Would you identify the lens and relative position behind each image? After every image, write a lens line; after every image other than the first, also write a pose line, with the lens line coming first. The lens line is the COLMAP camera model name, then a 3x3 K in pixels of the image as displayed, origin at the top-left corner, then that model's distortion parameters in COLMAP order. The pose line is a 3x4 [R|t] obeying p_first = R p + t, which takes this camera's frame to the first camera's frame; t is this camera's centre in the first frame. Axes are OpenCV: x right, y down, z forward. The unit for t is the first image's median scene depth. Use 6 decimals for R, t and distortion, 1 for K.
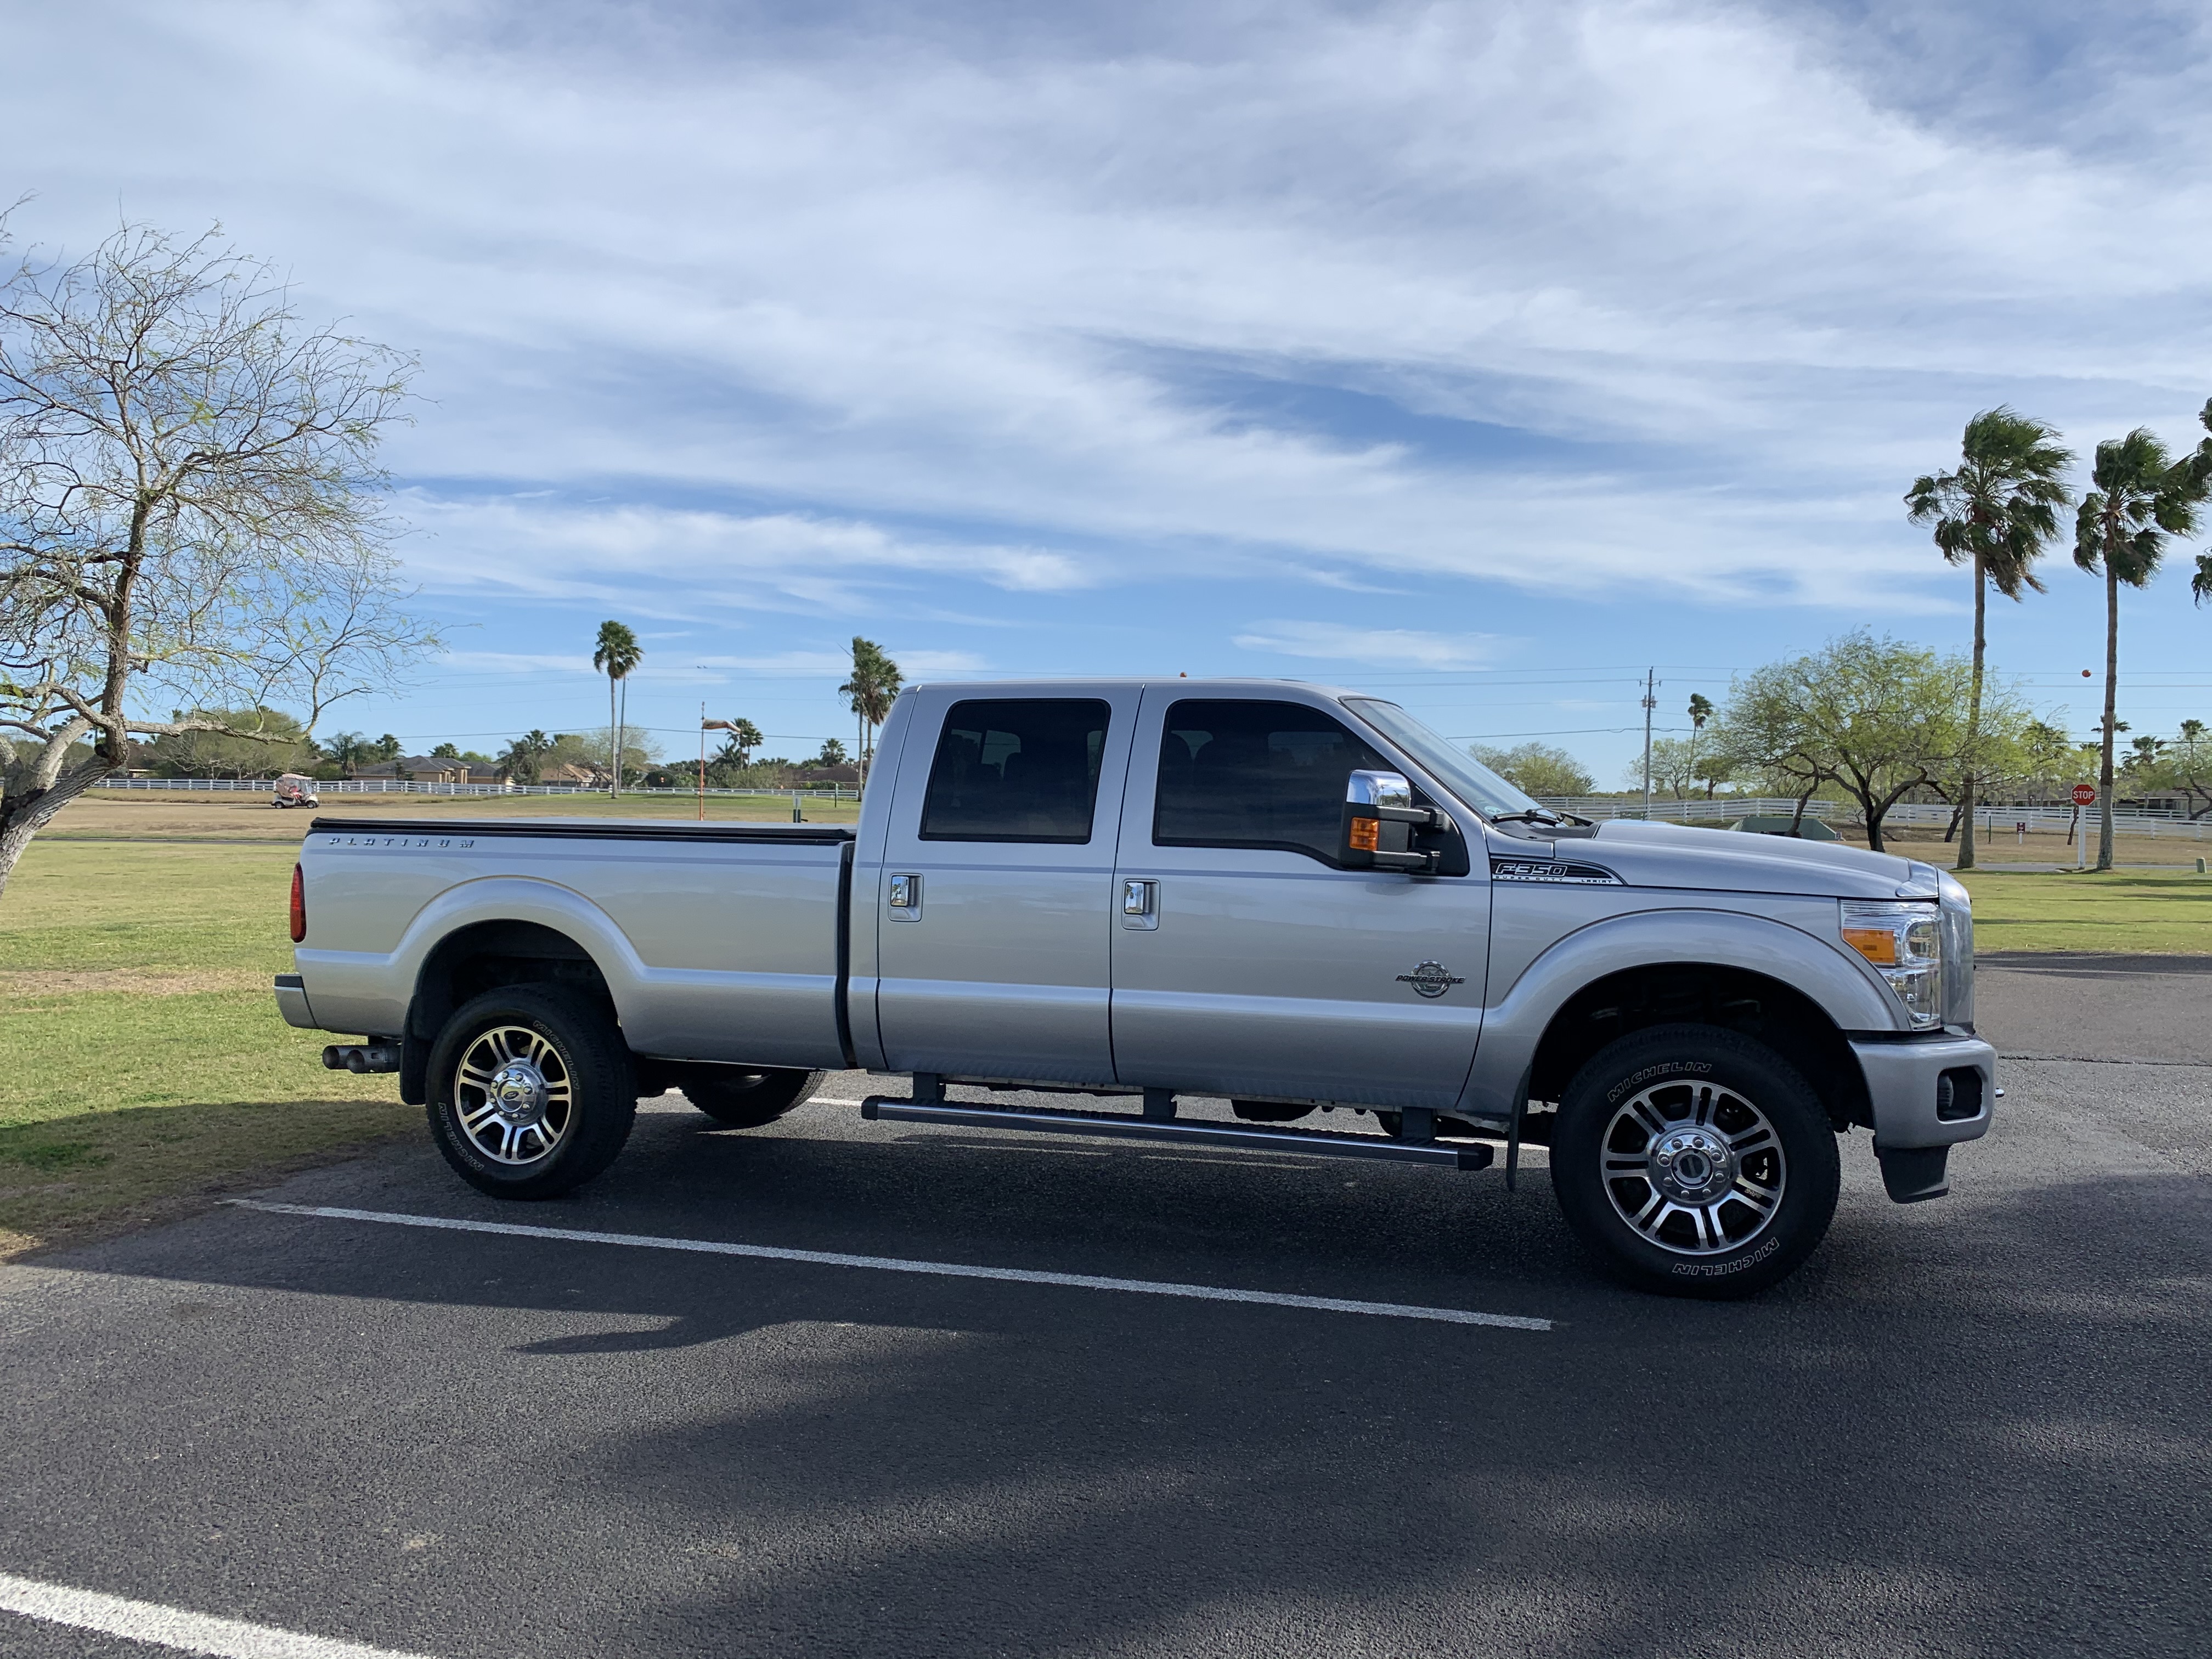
lens RADIAL K [[1724.4, 0, 1137.4], [0, 1724.4, 802.5], [0, 0, 1]] dist [-0.000839, -0.005828]
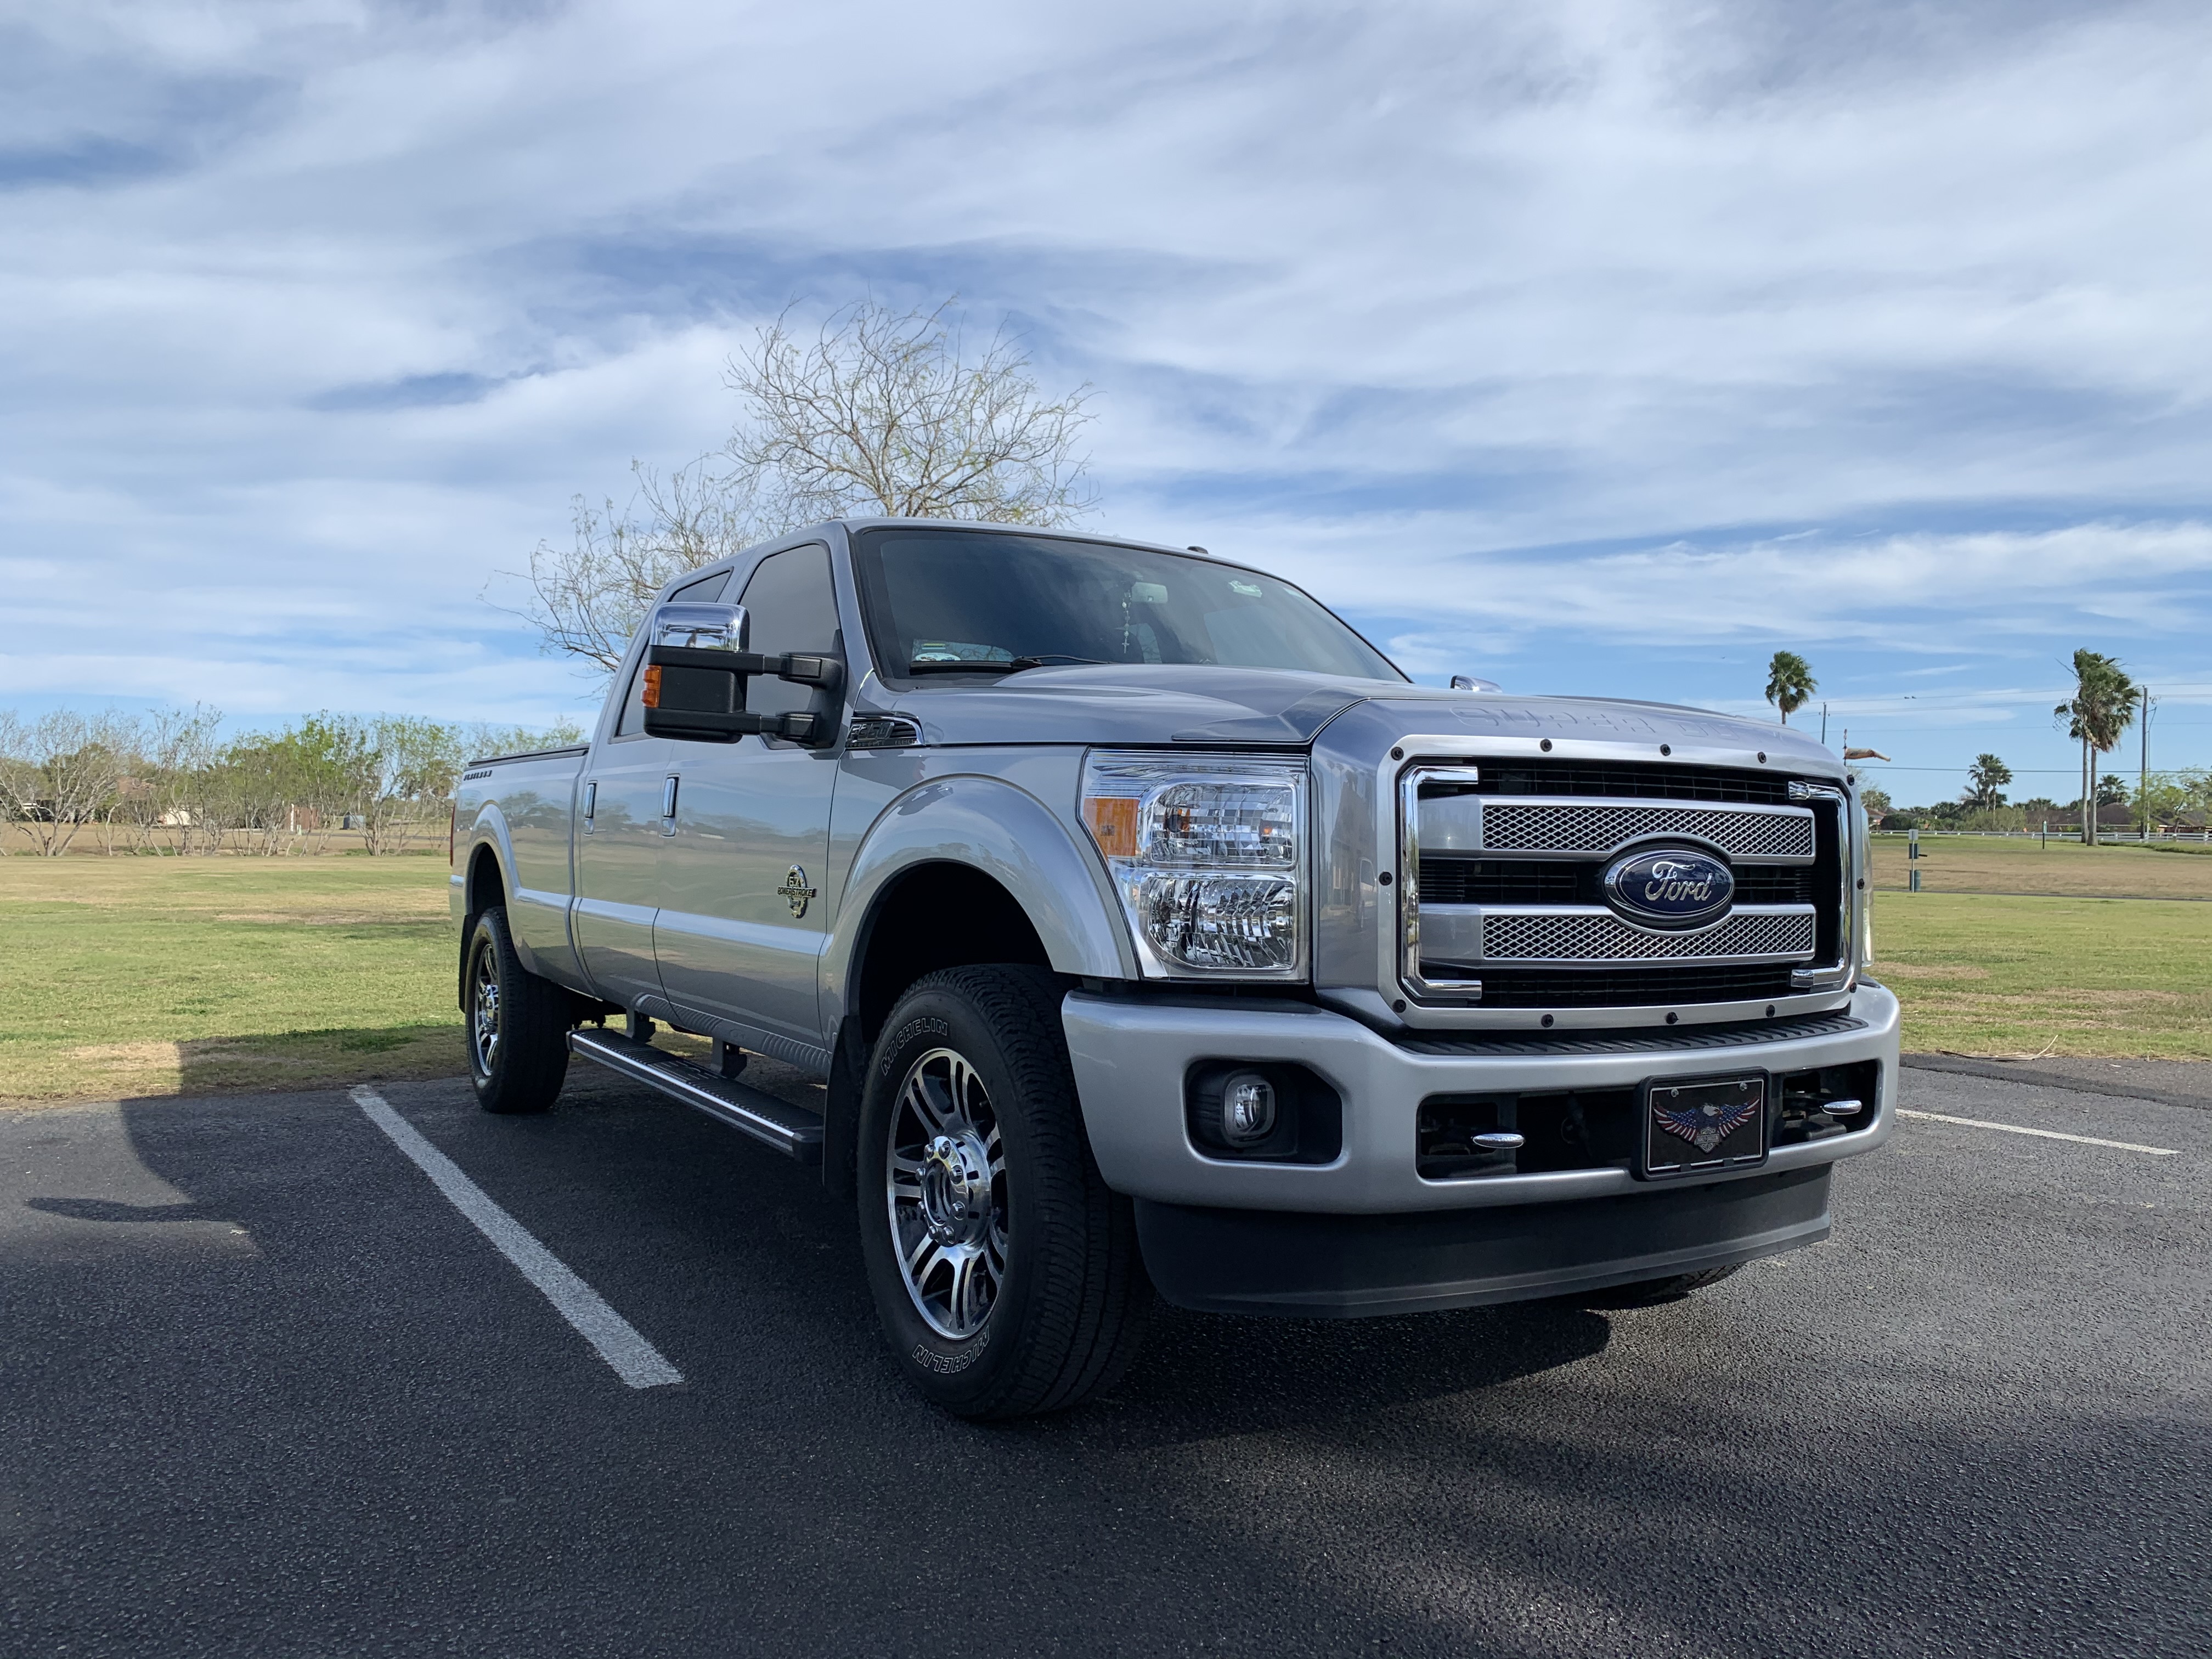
lens RADIAL K [[1743.7, 0, 1106.0], [0, 1743.7, 829.5], [0, 0, 1]] dist [-0.009733, -0.000668]
pose [[0.739873, -0.007838, -0.672701, 0.019741], [-0.002620, 0.999891, -0.014531, 0.002271], [0.672741, 0.012513, 0.739772, 0.014293]]
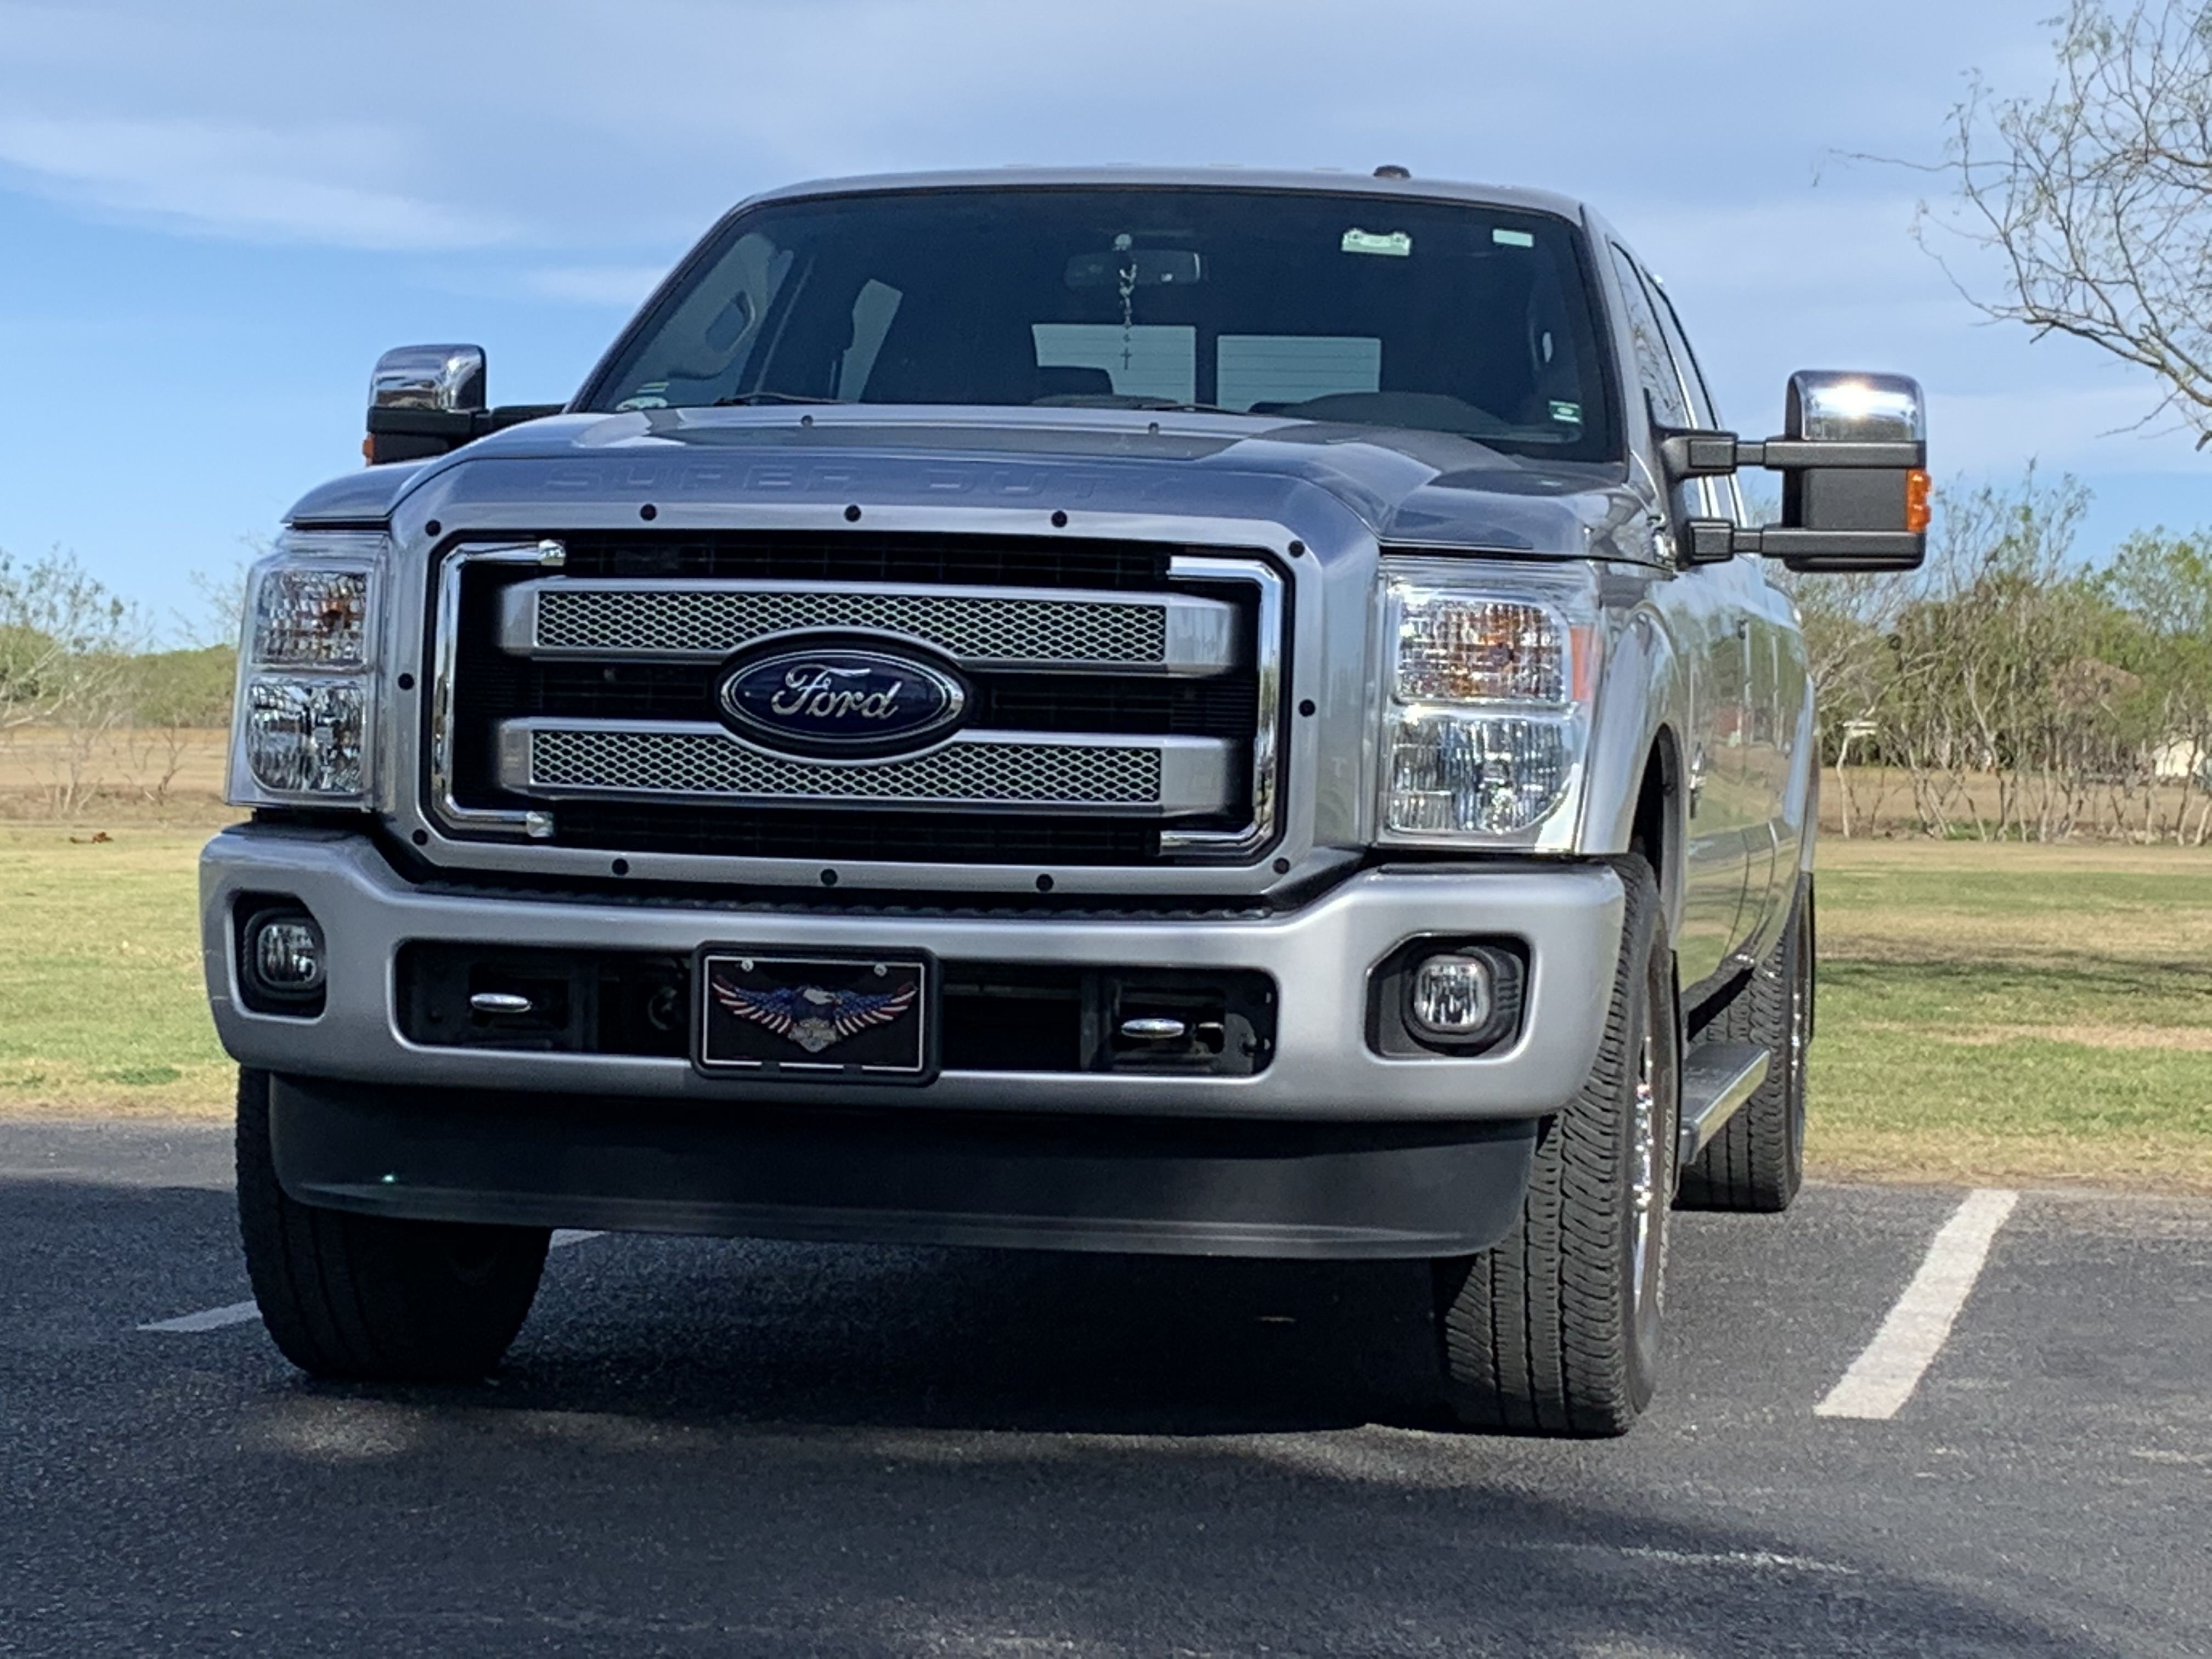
lens RADIAL K [[4881.3, 0, 1106.0], [0, 4881.3, 829.5], [0, 0, 1]] dist [-0.037198, -0.040248]
pose [[0.146094, 0.004371, -0.989261, 0.380171], [-0.020367, 0.999792, 0.001410, 0.017186], [0.989061, 0.019942, 0.146153, 0.185285]]
